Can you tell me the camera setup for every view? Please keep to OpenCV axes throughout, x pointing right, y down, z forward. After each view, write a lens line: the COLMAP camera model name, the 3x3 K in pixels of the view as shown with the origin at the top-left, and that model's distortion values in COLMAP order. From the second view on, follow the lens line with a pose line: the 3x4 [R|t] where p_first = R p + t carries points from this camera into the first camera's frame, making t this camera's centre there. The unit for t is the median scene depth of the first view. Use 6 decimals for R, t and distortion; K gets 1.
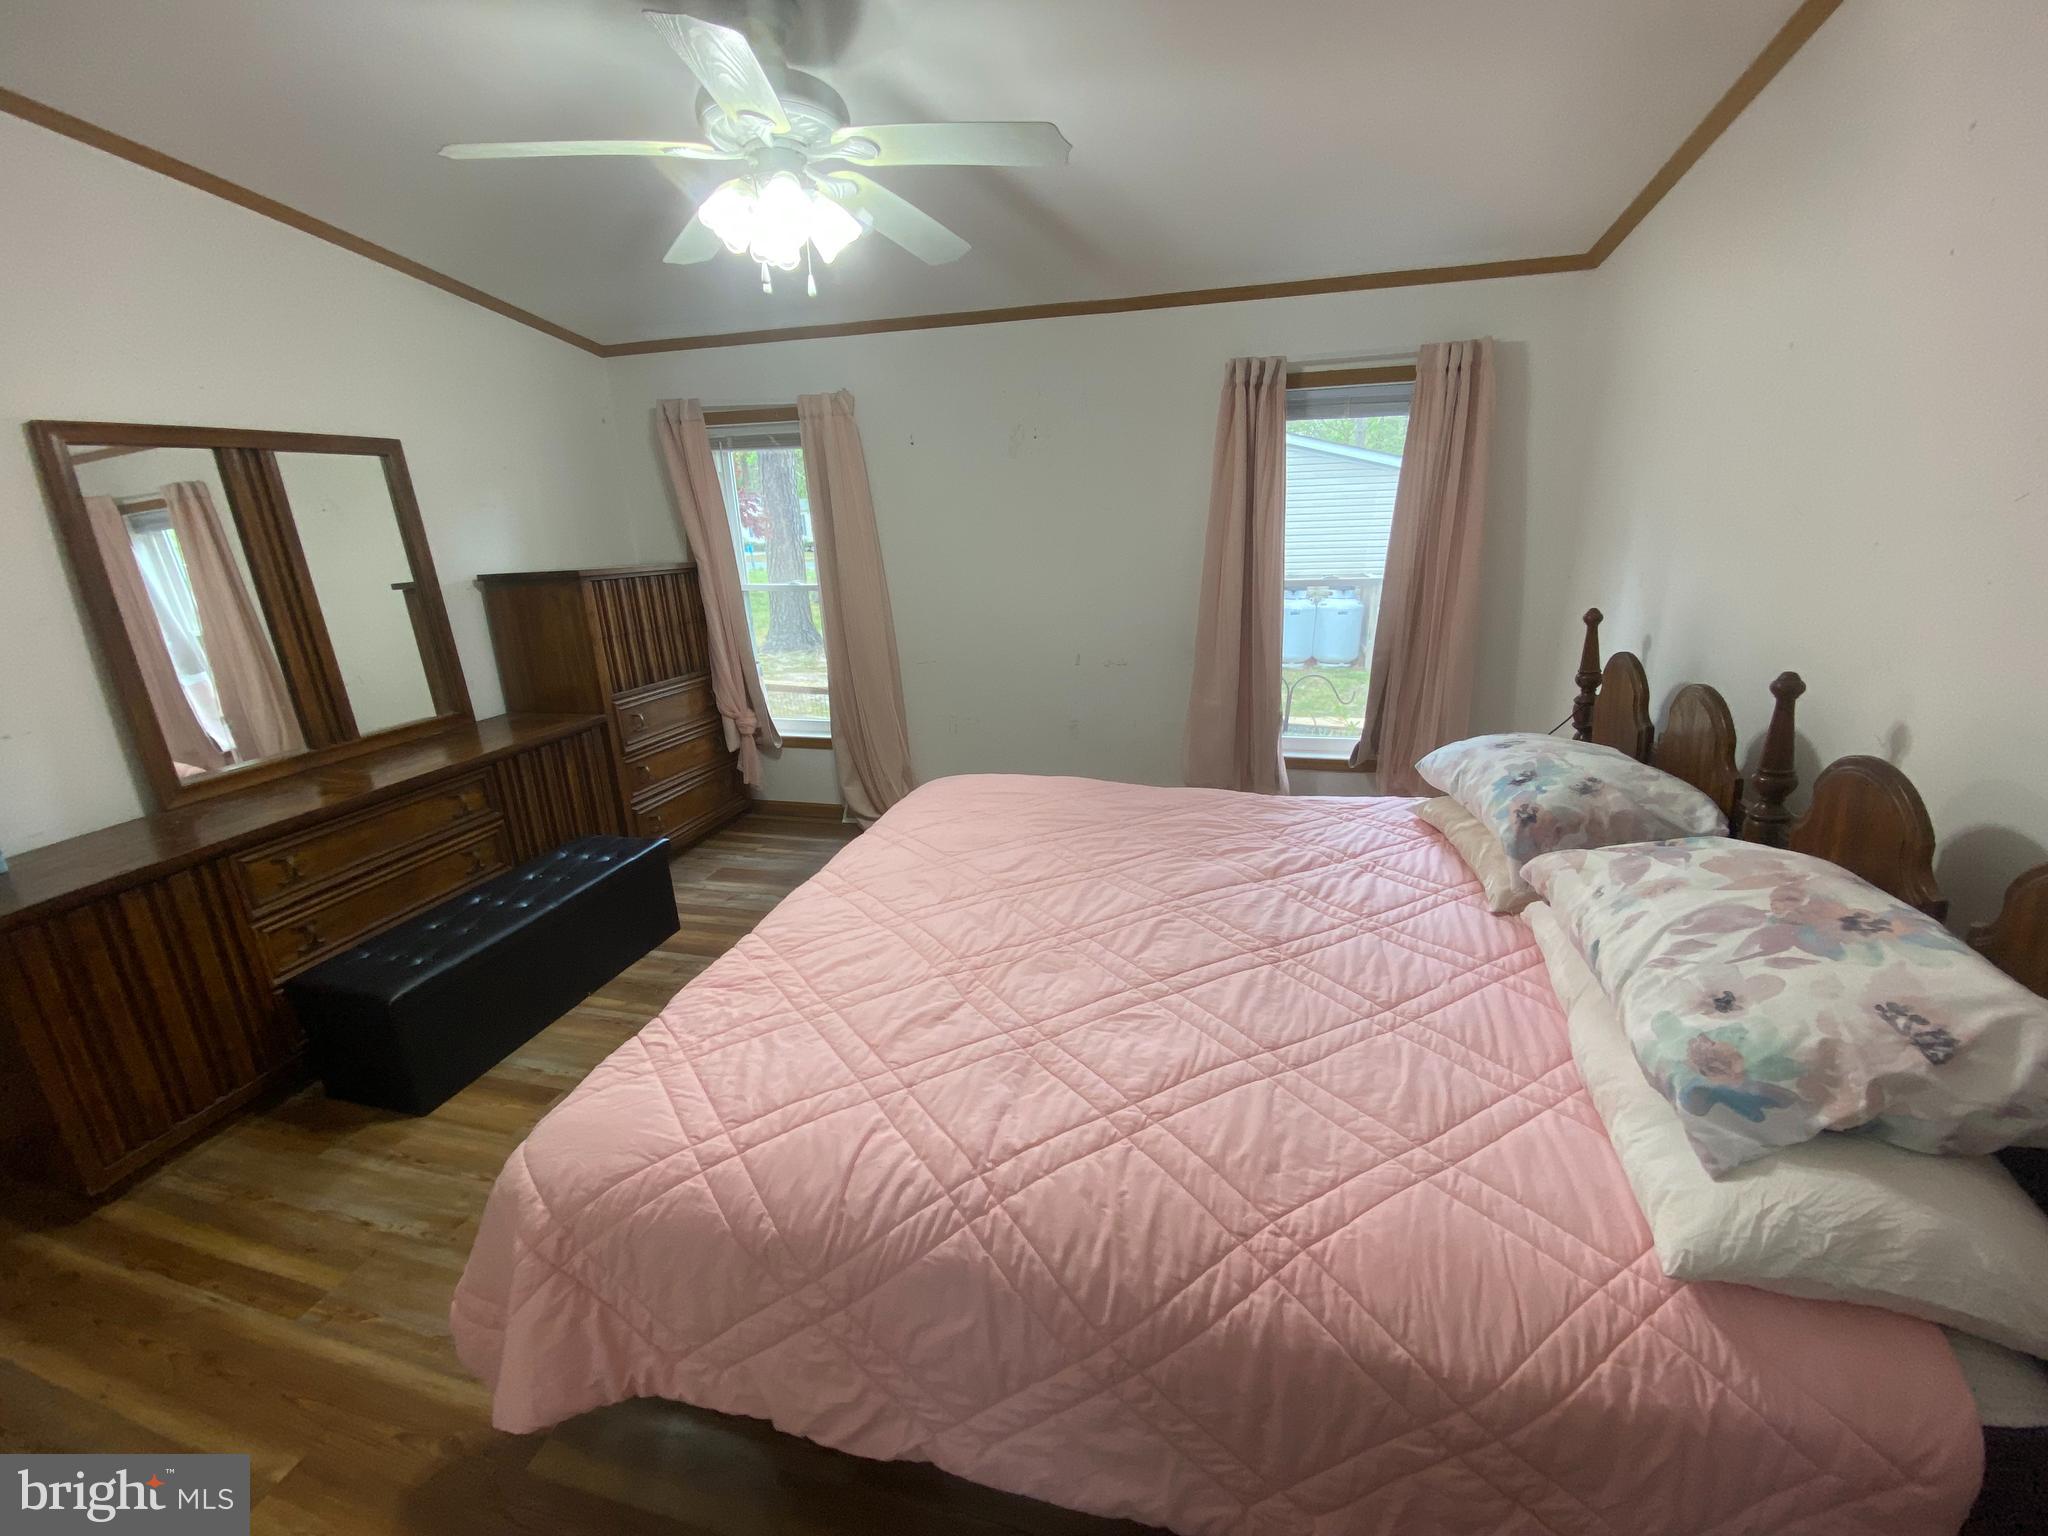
lens RADIAL K [[825.7, 0, 1026.6], [0, 825.7, 770.3], [0, 0, 1]] dist [0.034702, -0.029987]
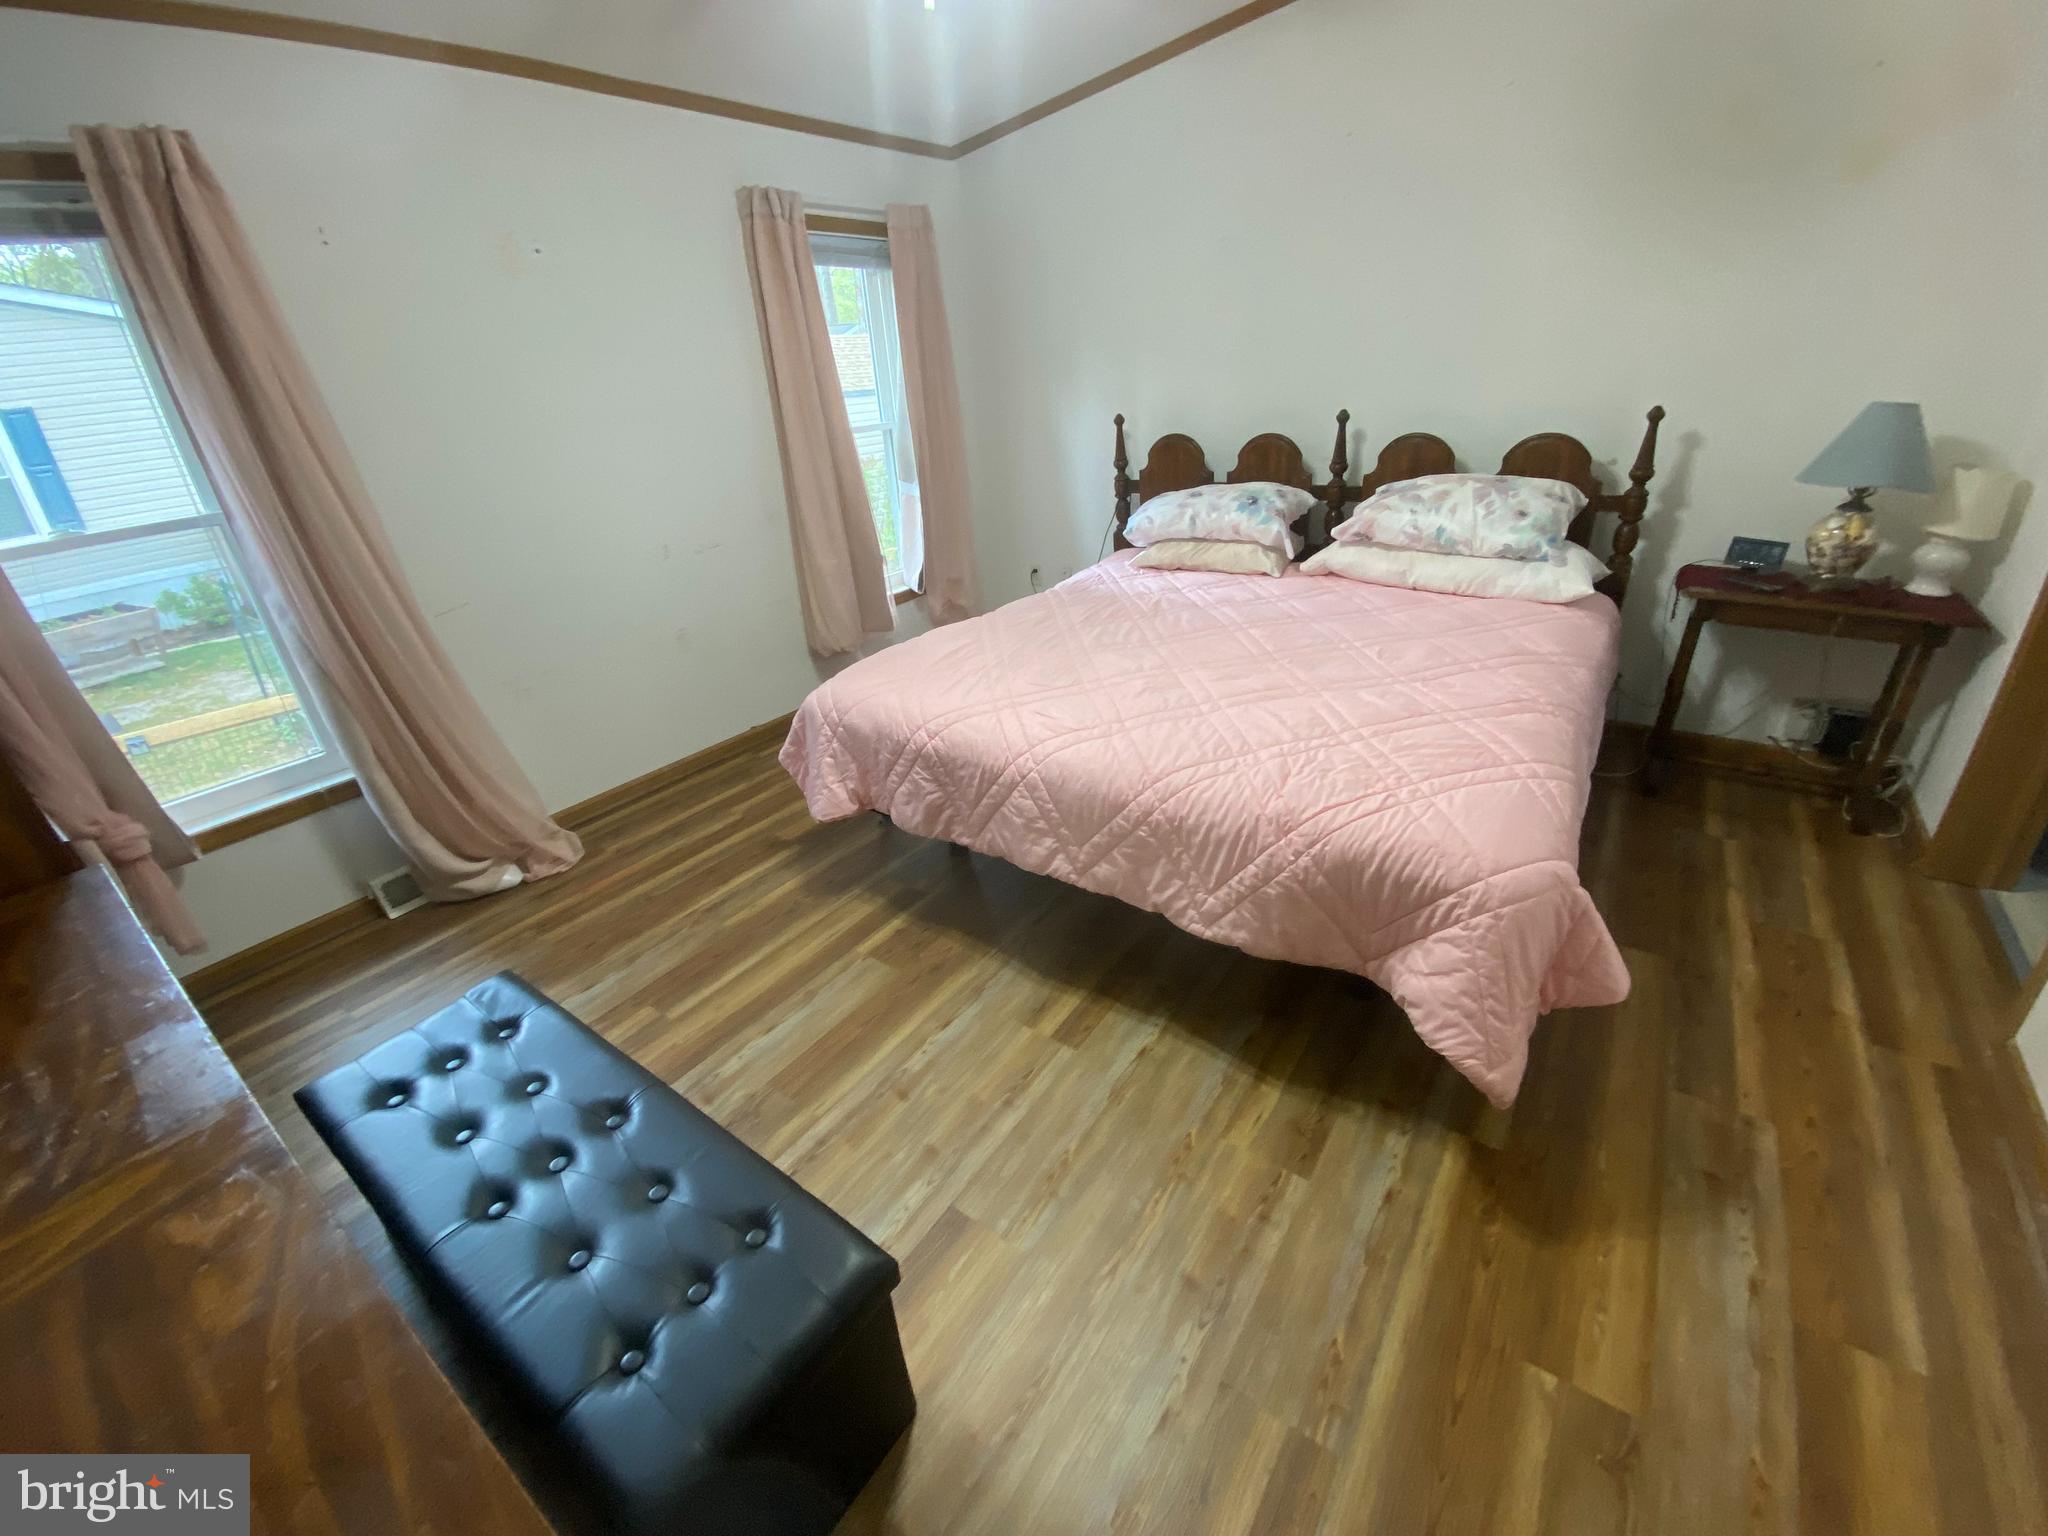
lens RADIAL K [[856.5, 0, 1036.4], [0, 856.5, 742.9], [0, 0, 1]] dist [0.027120, -0.019172]
pose [[0.354808, -0.390361, 0.849547, -0.690753], [0.299296, 0.908271, 0.292345, -0.119596], [-0.885739, 0.150540, 0.439095, 0.388769]]
